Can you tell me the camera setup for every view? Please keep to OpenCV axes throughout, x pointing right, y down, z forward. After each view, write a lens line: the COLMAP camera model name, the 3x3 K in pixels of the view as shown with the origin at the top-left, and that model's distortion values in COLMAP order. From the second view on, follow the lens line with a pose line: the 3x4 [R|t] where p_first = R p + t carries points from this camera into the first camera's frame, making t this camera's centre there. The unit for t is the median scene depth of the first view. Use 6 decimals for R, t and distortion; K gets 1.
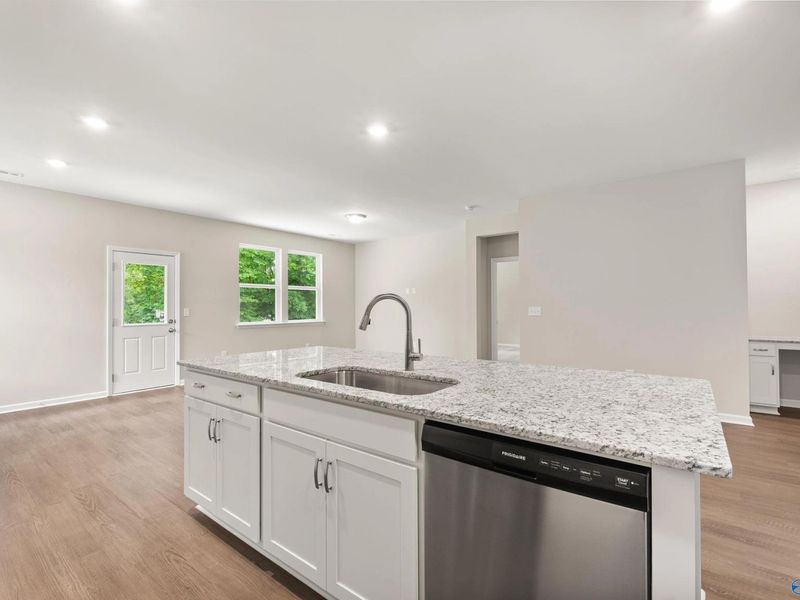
lens RADIAL K [[381.3, 0, 404.7], [0, 381.3, 301.1], [0, 0, 1]] dist [-0.000931, -0.000107]
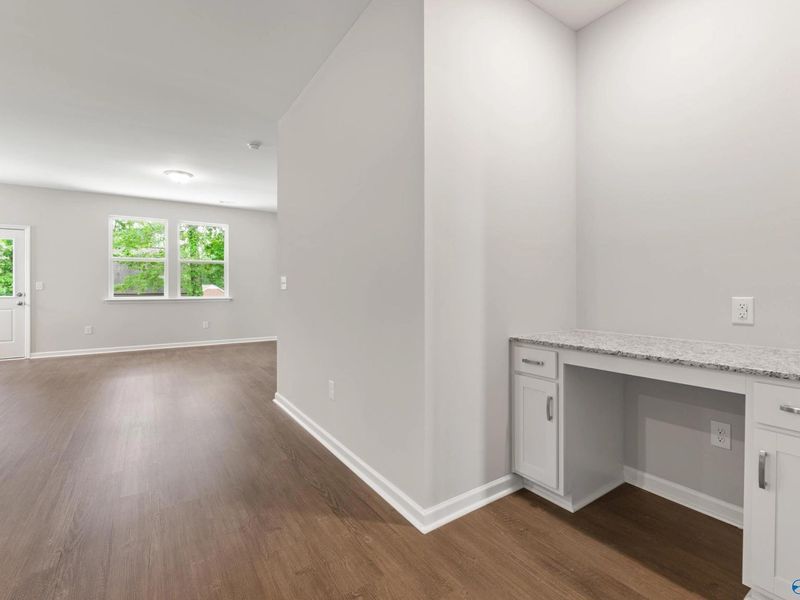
lens RADIAL K [[379.2, 0, 400.4], [0, 379.2, 286.6], [0, 0, 1]] dist [0.000346, 0.000136]
pose [[0.947359, 0.000501, -0.320173, 0.619472], [0.004089, 0.999898, 0.013663, 0.020764], [0.320148, -0.014253, 0.947260, 0.349186]]
